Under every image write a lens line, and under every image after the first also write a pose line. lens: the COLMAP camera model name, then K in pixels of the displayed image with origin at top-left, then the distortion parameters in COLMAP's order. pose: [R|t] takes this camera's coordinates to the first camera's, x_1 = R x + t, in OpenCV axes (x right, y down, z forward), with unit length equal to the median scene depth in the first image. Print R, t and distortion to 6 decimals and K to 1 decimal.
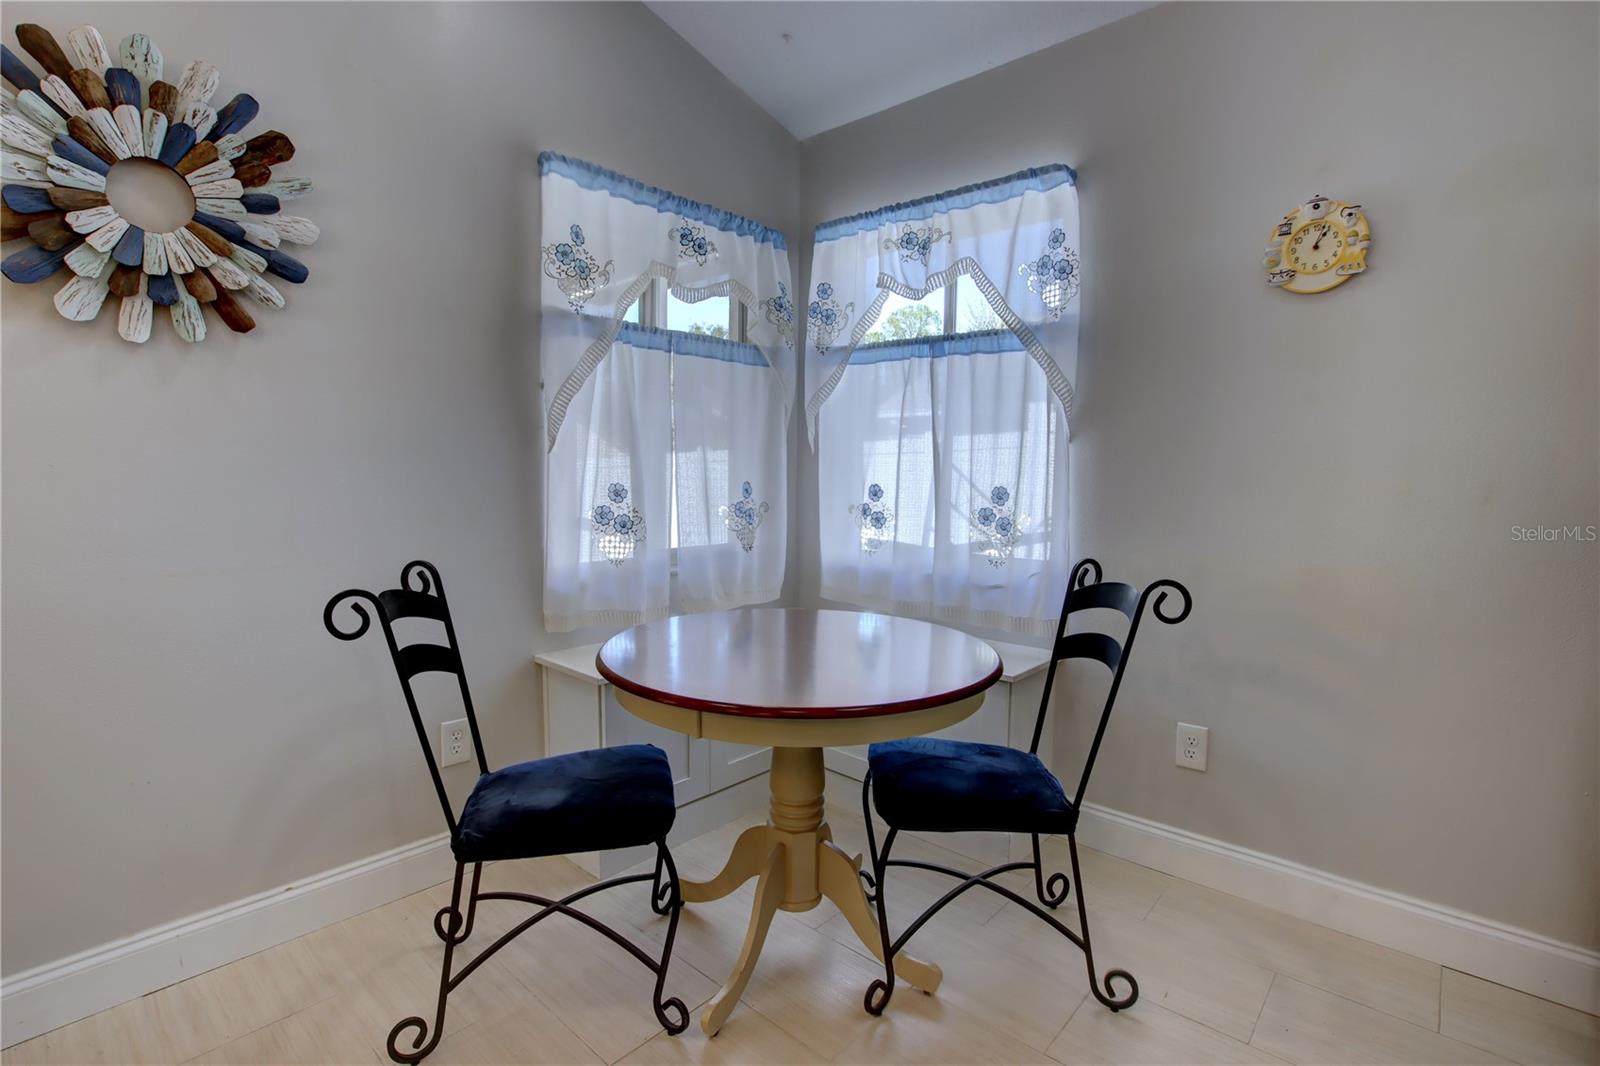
lens RADIAL K [[746.8, 0, 796.3], [0, 746.8, 528.7], [0, 0, 1]] dist [-0.025874, -0.001199]
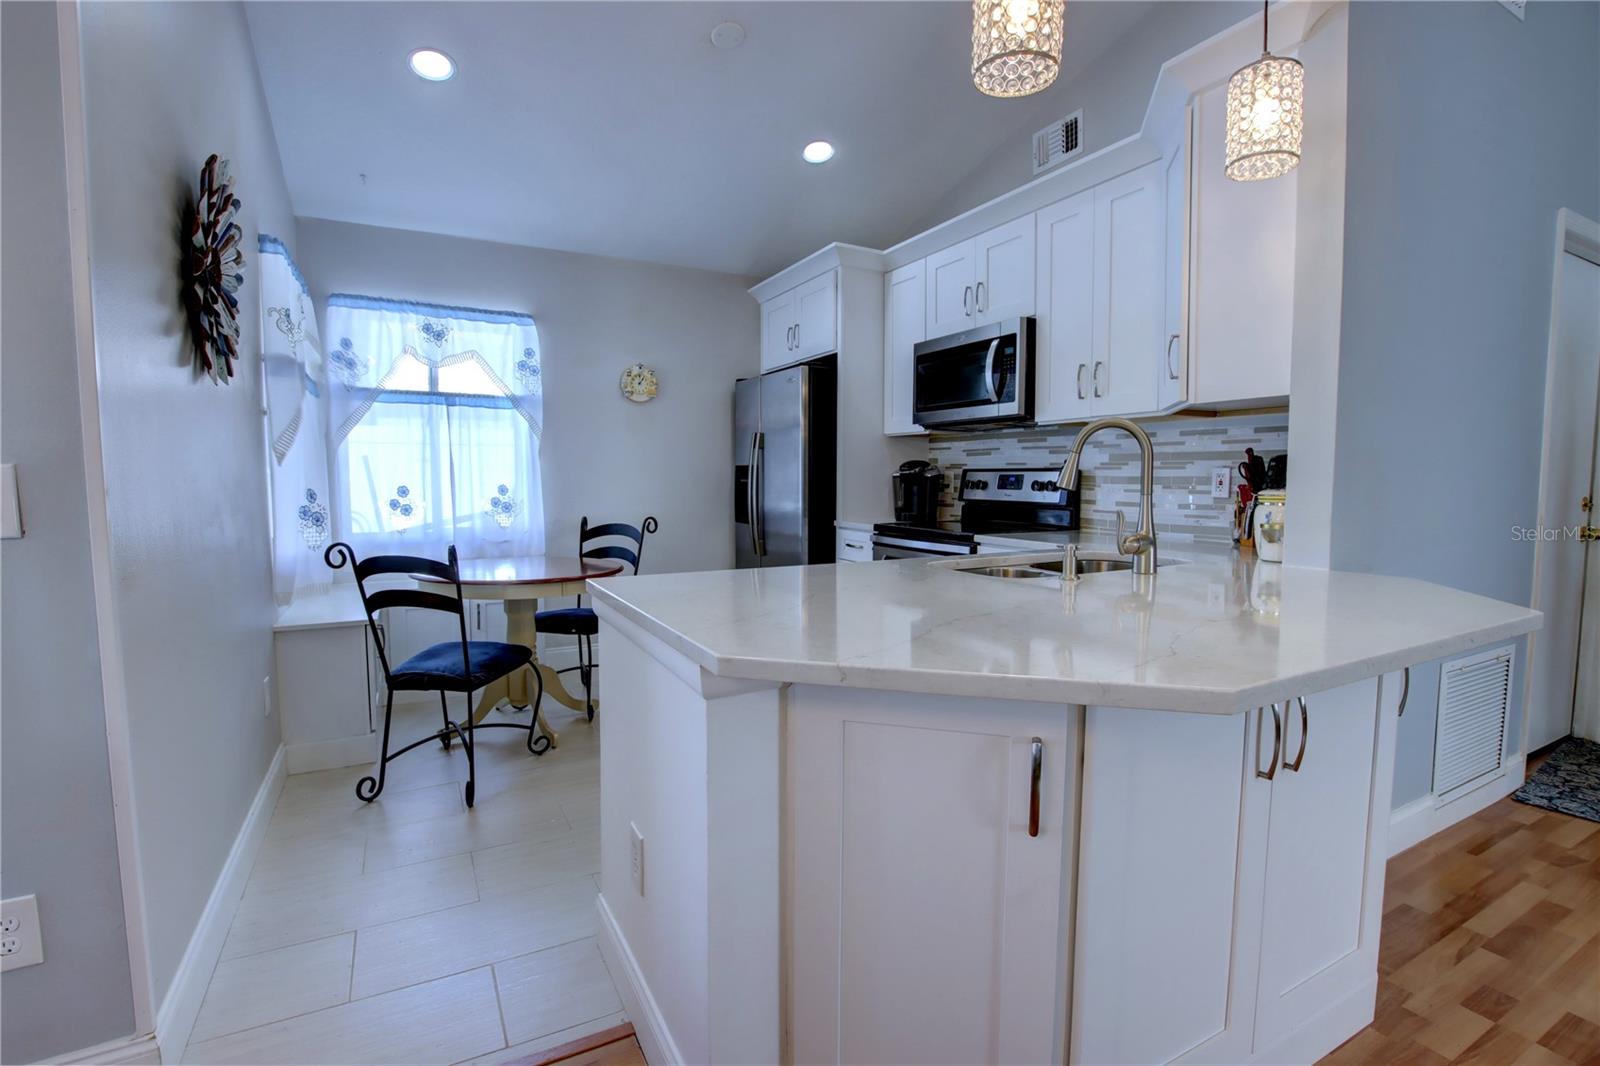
lens RADIAL K [[746.8, 0, 810.5], [0, 746.8, 531.3], [0, 0, 1]] dist [-0.025874, -0.001199]
pose [[0.330868, -0.080080, 0.940273, -1.440064], [0.072715, 0.995594, 0.059204, 0.002297], [-0.940871, 0.048784, 0.335234, -0.339814]]
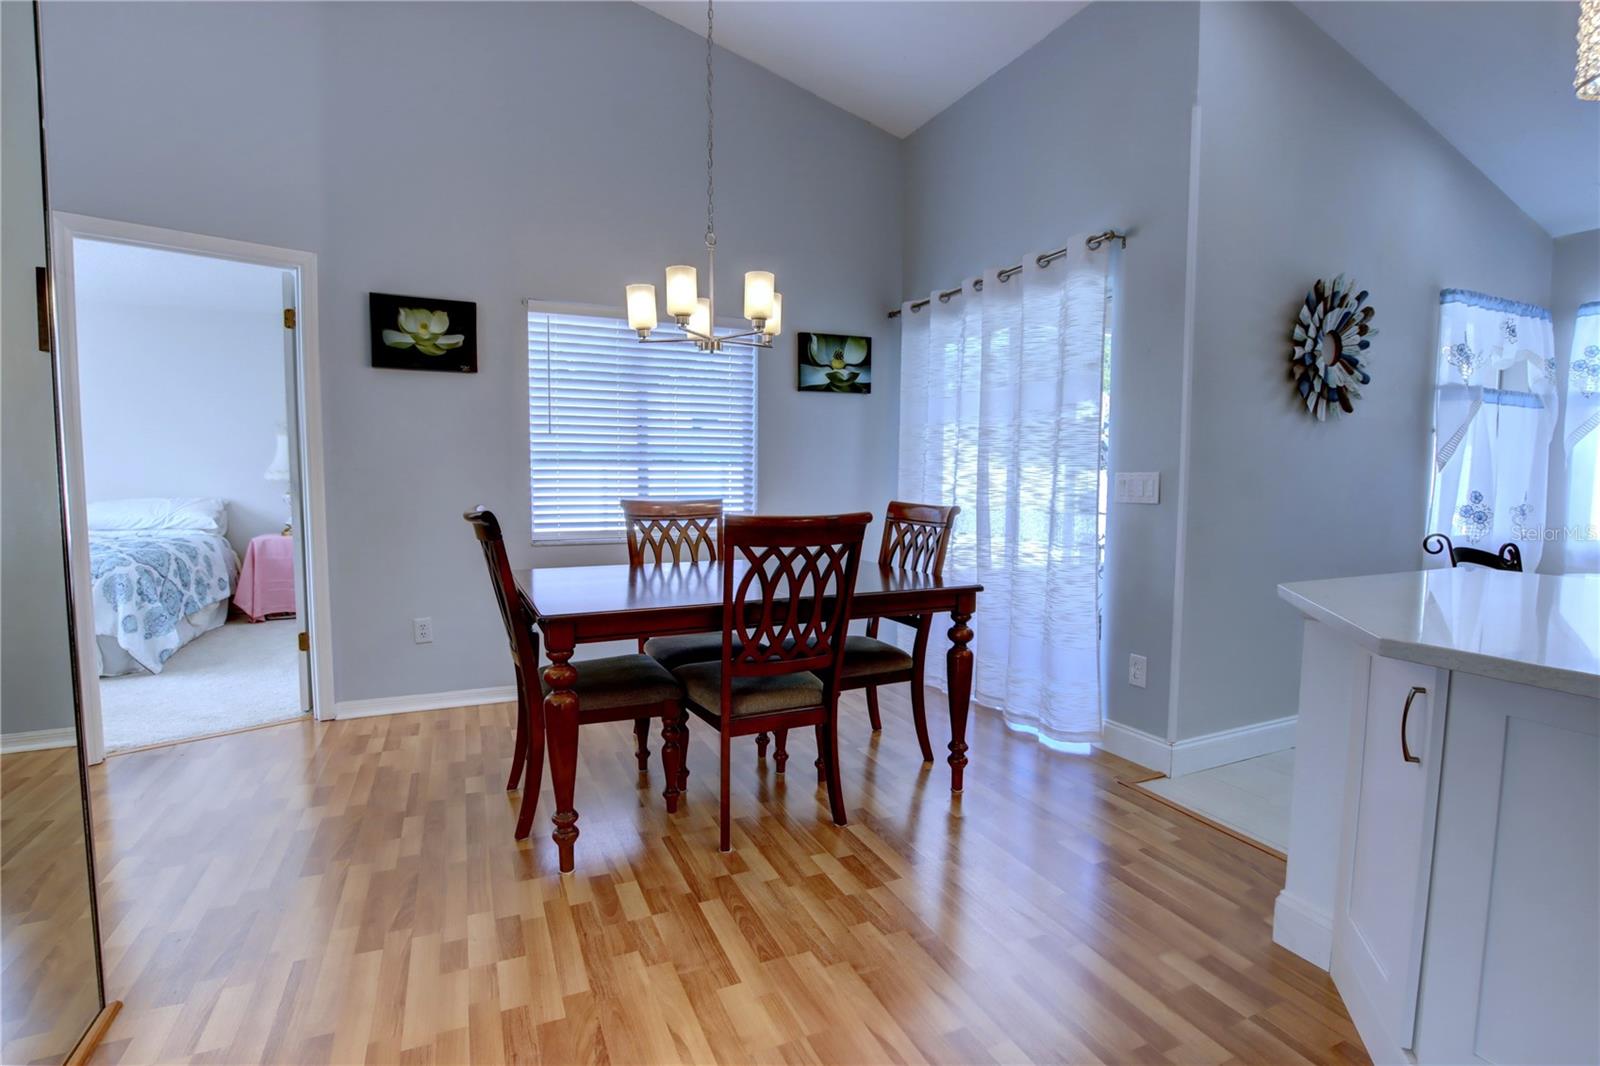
lens RADIAL K [[746.8, 0, 810.0], [0, 746.8, 529.3], [0, 0, 1]] dist [-0.025874, -0.001199]
pose [[0.922346, 0.025337, -0.385533, -1.134203], [-0.026372, 0.999649, 0.002602, 0.062090], [0.385463, 0.007767, 0.922691, -1.152755]]
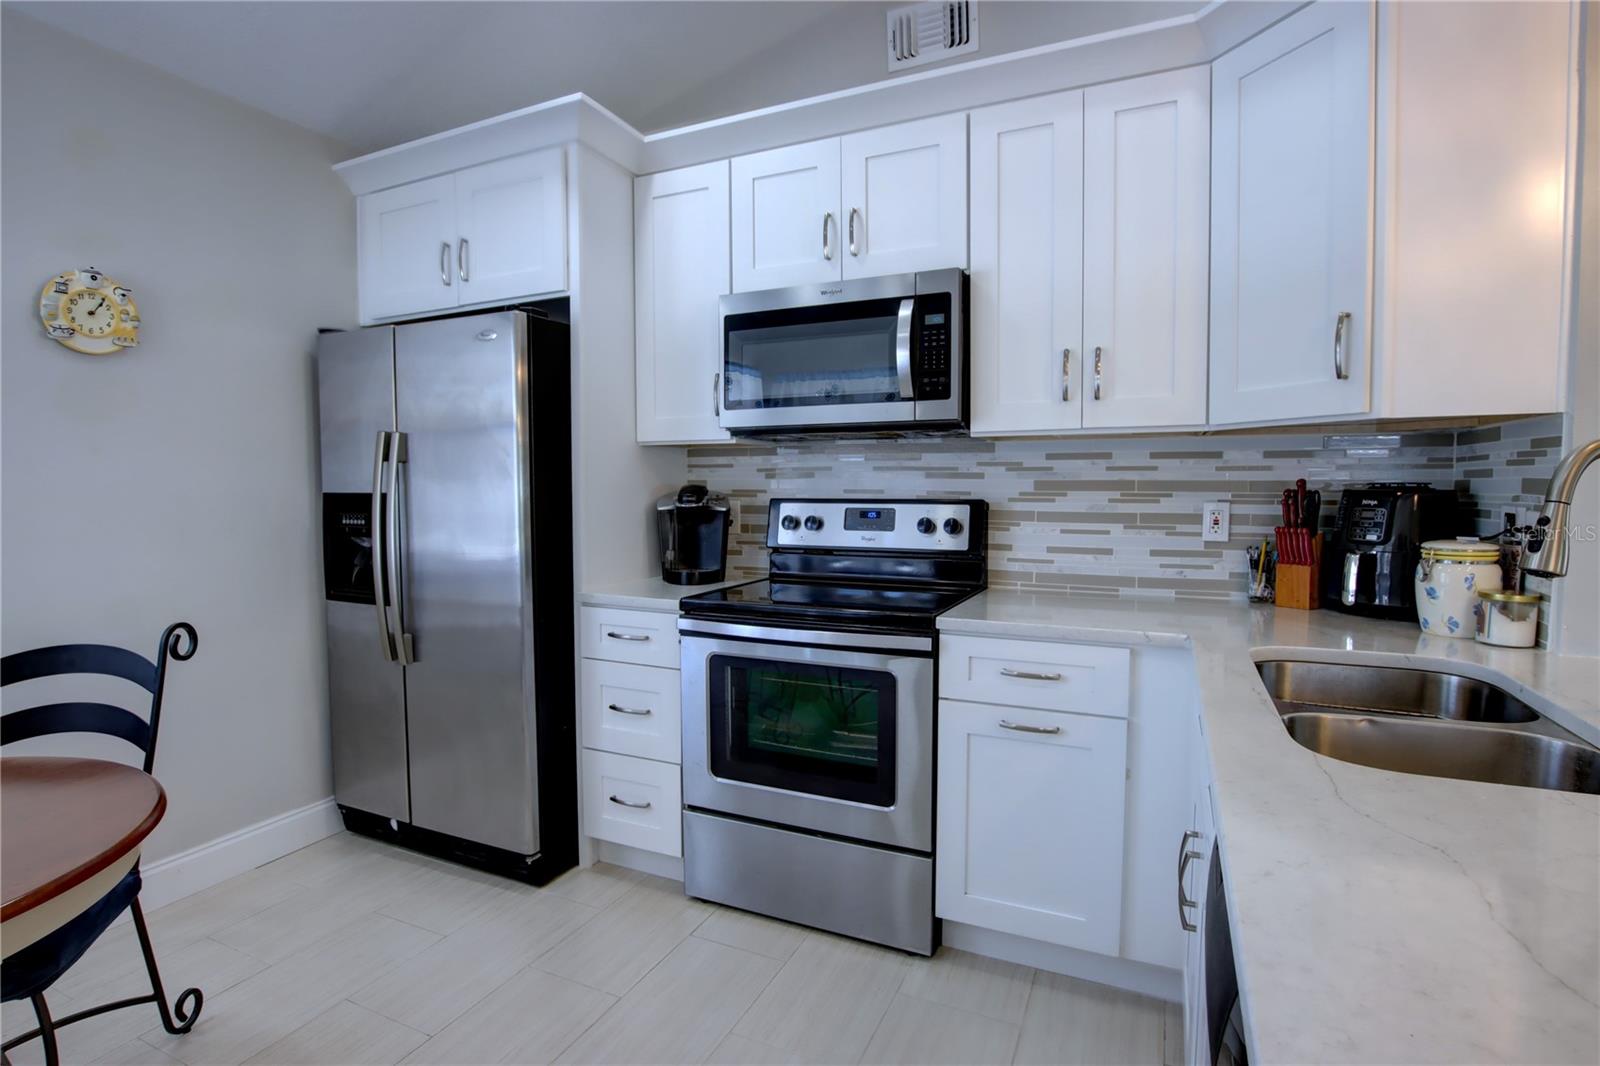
lens RADIAL K [[793.6, 0, 816.5], [0, 793.6, 537.4], [0, 0, 1]] dist [-0.029934, -0.000418]
pose [[-0.301010, -0.071965, 0.950902, -0.711173], [0.069922, 0.992799, 0.097270, -0.084998], [-0.951054, 0.095768, -0.293811, 0.329001]]
